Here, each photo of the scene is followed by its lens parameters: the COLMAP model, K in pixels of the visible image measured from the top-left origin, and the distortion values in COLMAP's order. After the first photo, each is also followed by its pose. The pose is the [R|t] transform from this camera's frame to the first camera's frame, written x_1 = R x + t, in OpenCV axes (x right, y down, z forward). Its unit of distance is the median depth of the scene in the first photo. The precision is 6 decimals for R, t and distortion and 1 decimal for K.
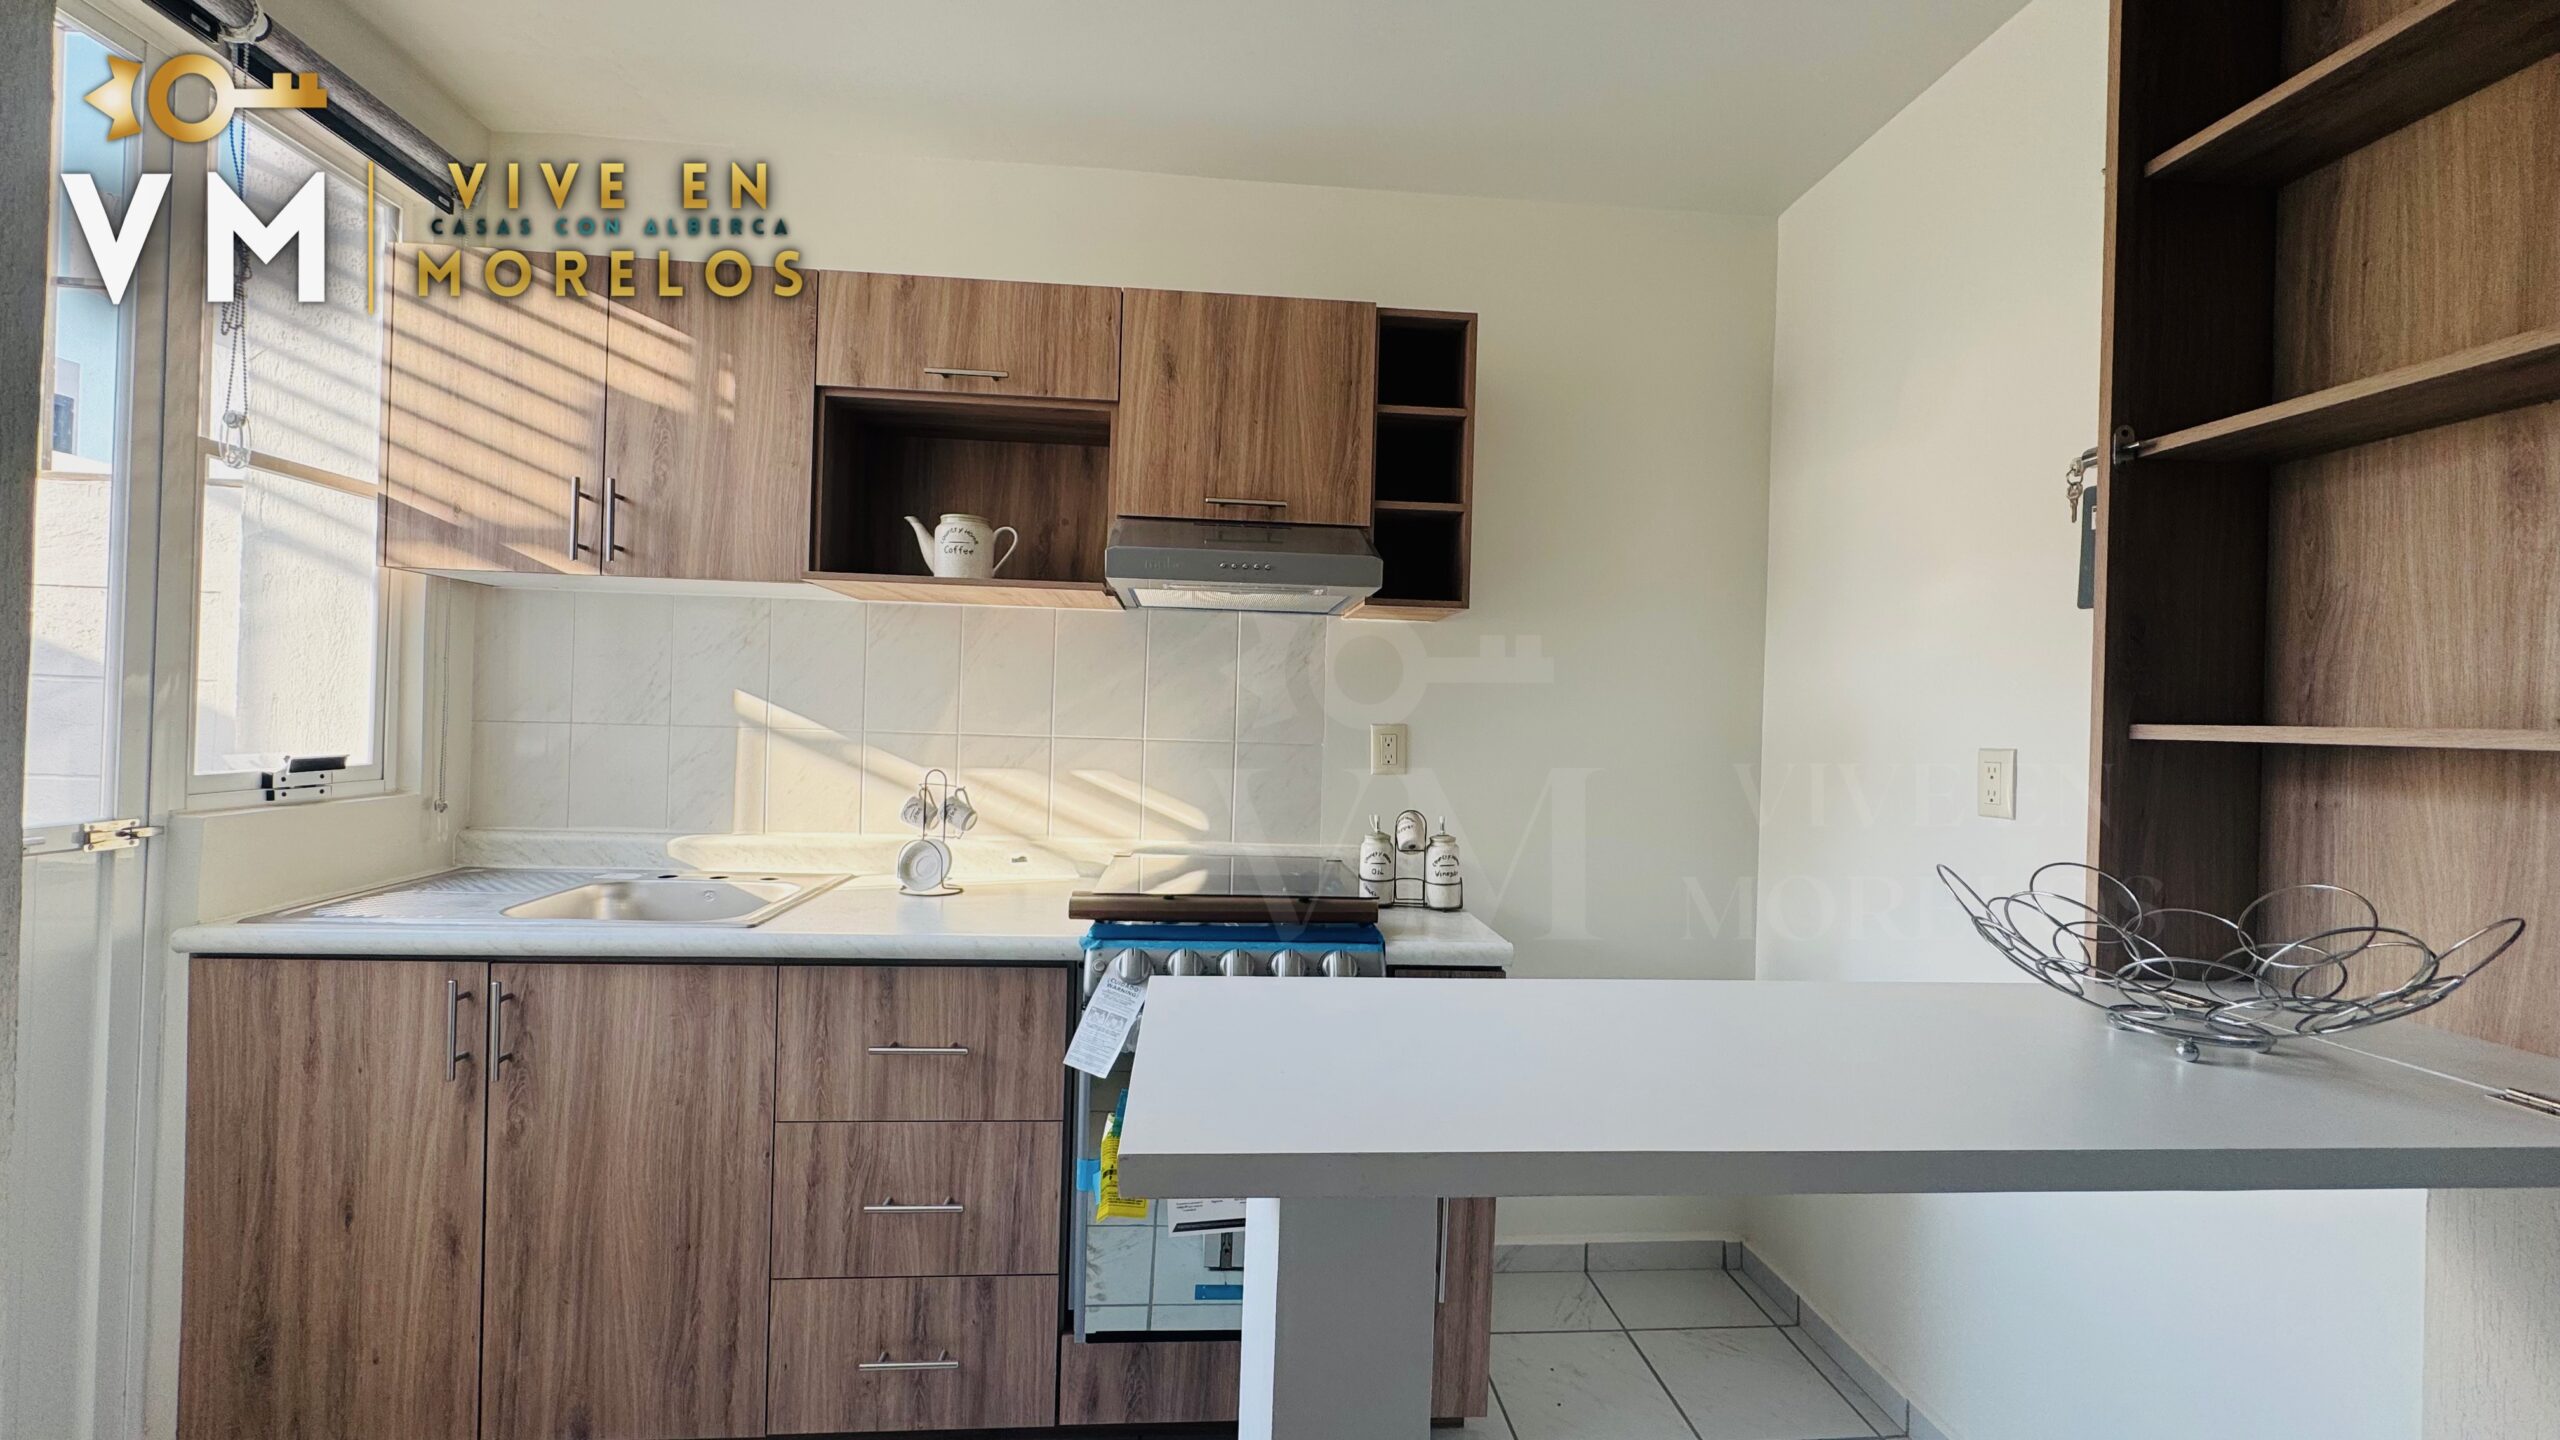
lens RADIAL K [[1009.0, 0, 1285.1], [0, 1009.0, 717.9], [0, 0, 1]] dist [-0.001095, 0.000152]
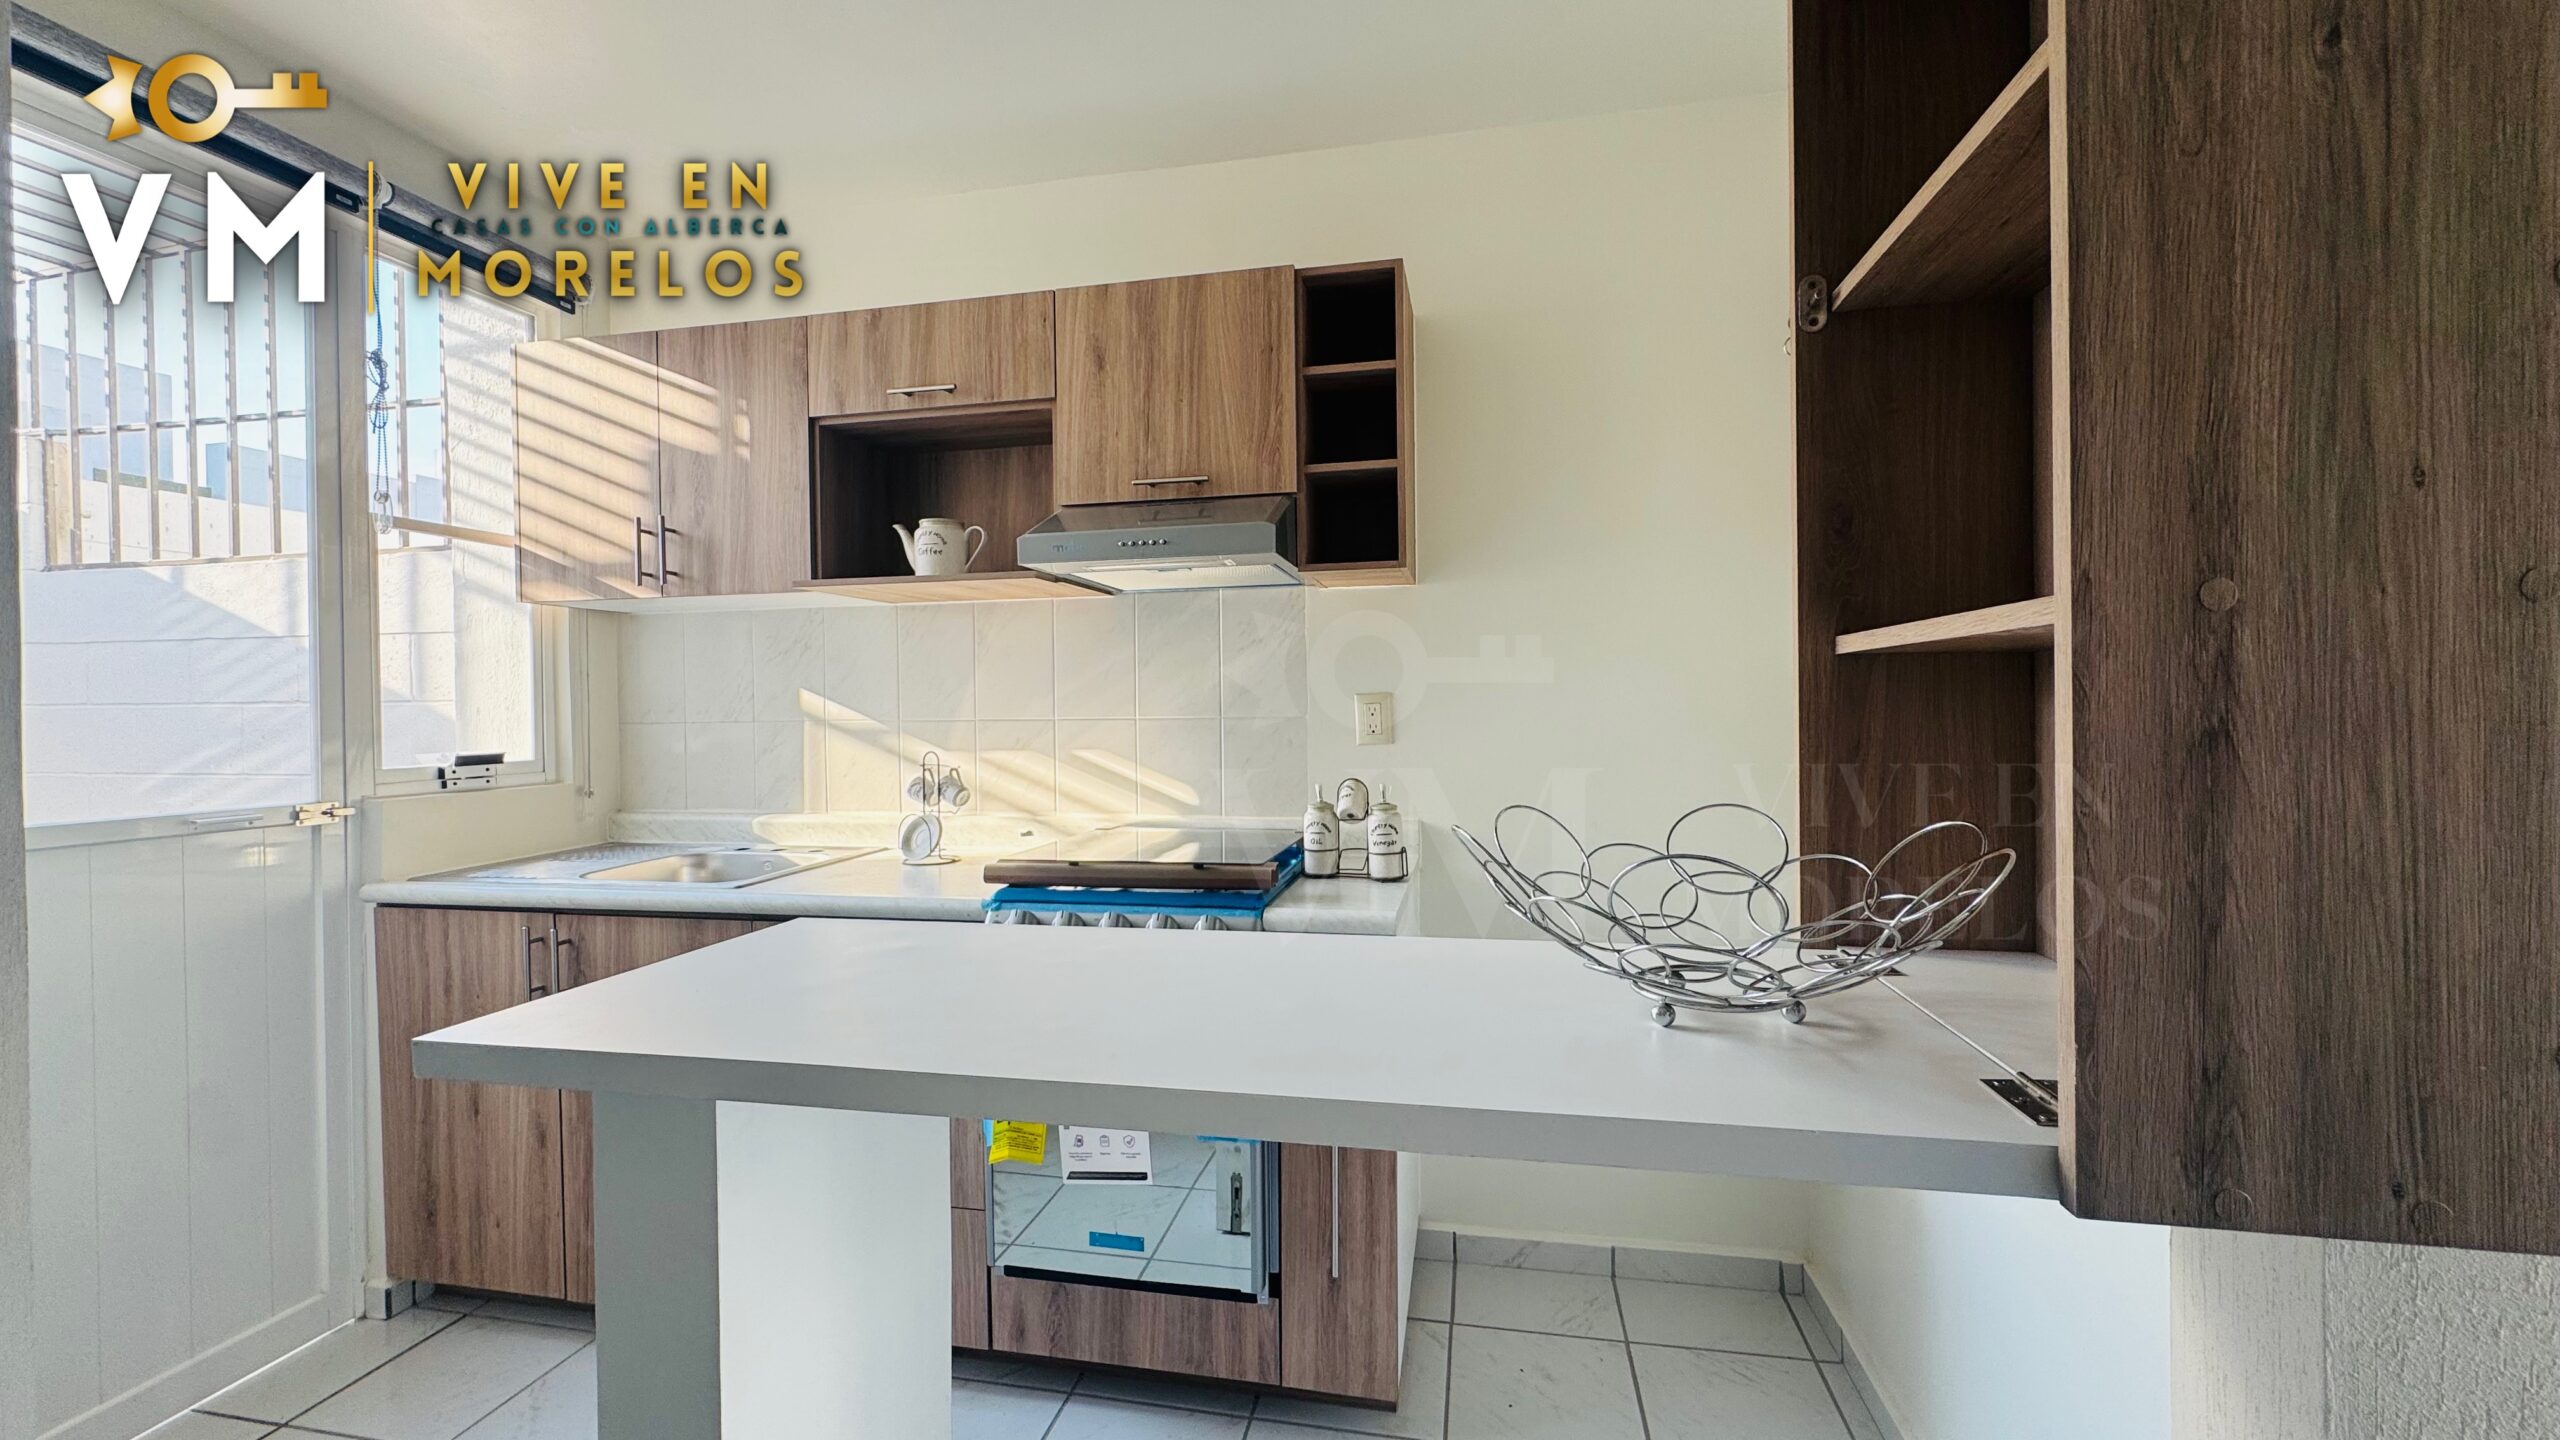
lens RADIAL K [[1009.0, 0, 1277.2], [0, 1009.0, 718.2], [0, 0, 1]] dist [-0.001095, 0.000152]
pose [[0.960486, -0.039064, -0.275575, 0.341427], [0.041347, 0.999142, 0.002479, 0.028953], [0.275242, -0.013775, 0.961276, 0.044756]]
